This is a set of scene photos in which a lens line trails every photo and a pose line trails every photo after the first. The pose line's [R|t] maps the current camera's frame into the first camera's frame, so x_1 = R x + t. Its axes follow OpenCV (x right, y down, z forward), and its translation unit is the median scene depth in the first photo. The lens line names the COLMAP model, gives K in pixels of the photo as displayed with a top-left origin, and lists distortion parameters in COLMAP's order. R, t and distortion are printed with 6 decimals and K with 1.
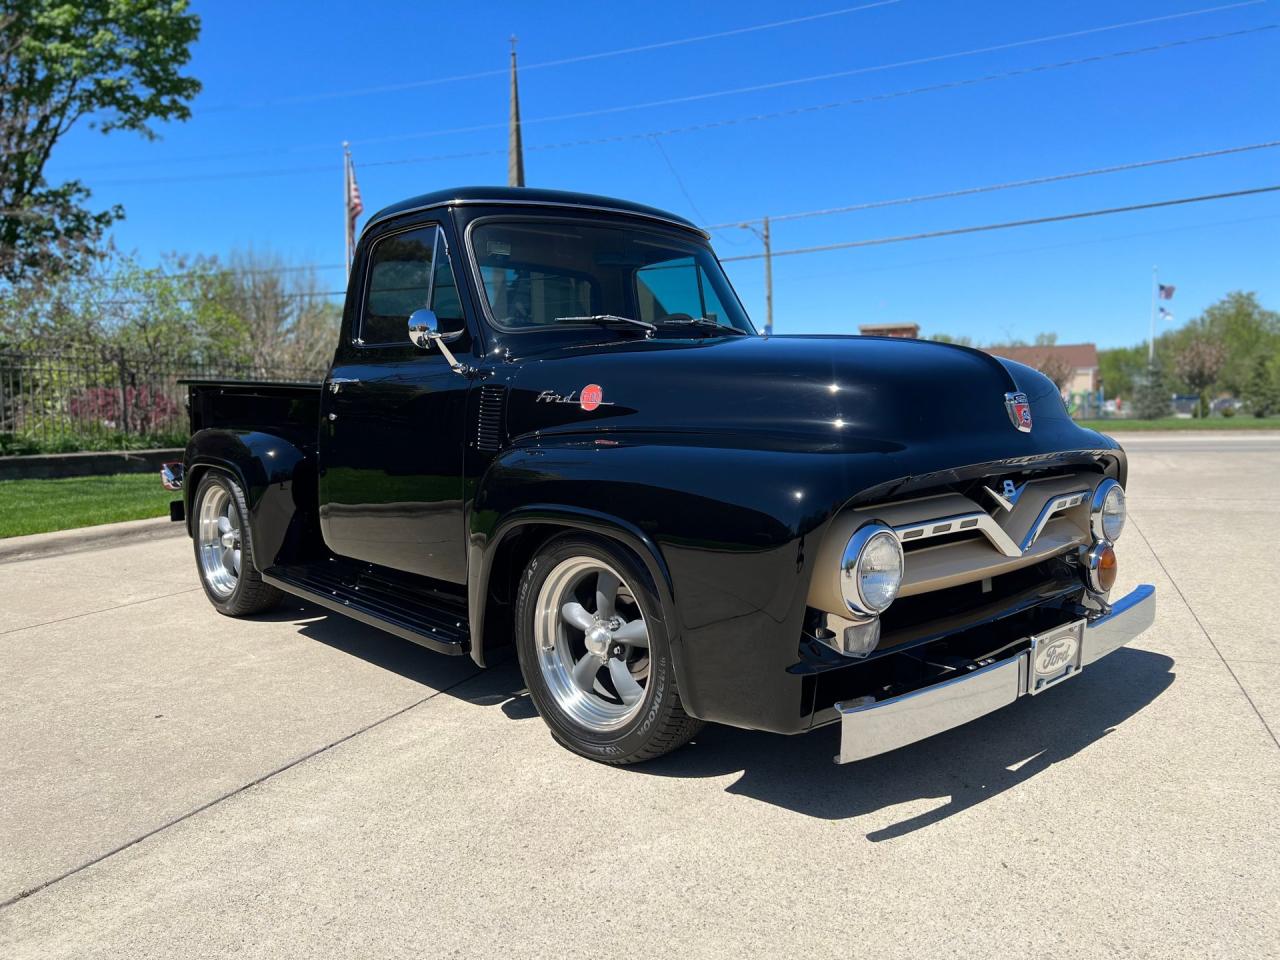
lens RADIAL K [[963.2, 0, 641.5], [0, 963.2, 487.6], [0, 0, 1]] dist [0.052992, -0.062087]
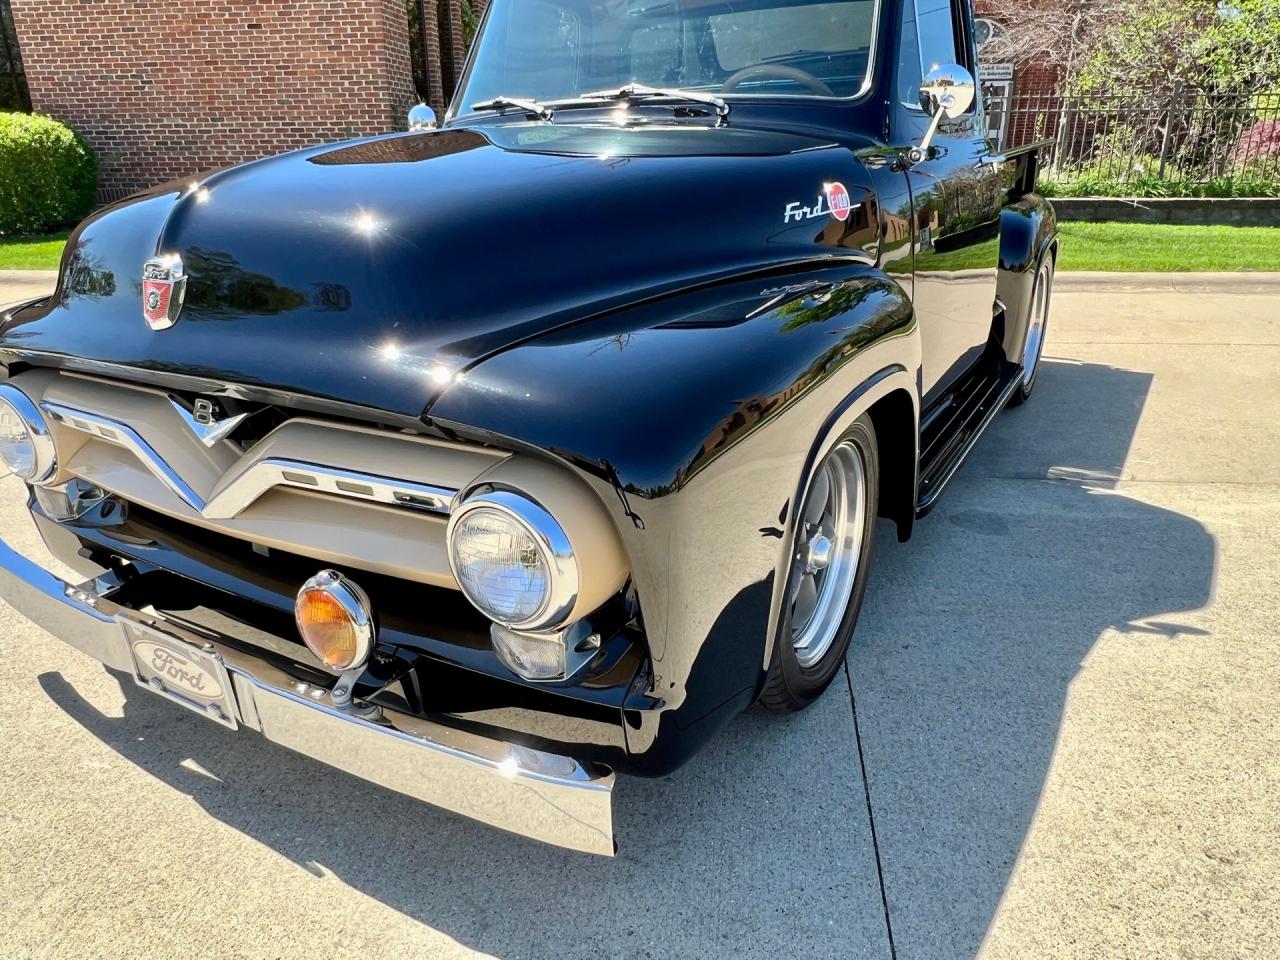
lens RADIAL K [[890.6, 0, 635.4], [0, 890.6, 482.8], [0, 0, 1]] dist [-0.004268, 0.001083]
pose [[0.269762, 0.349122, -0.897409, 0.845869], [-0.069596, 0.936591, 0.343444, -0.148891], [0.960409, -0.030192, 0.276954, 0.946792]]
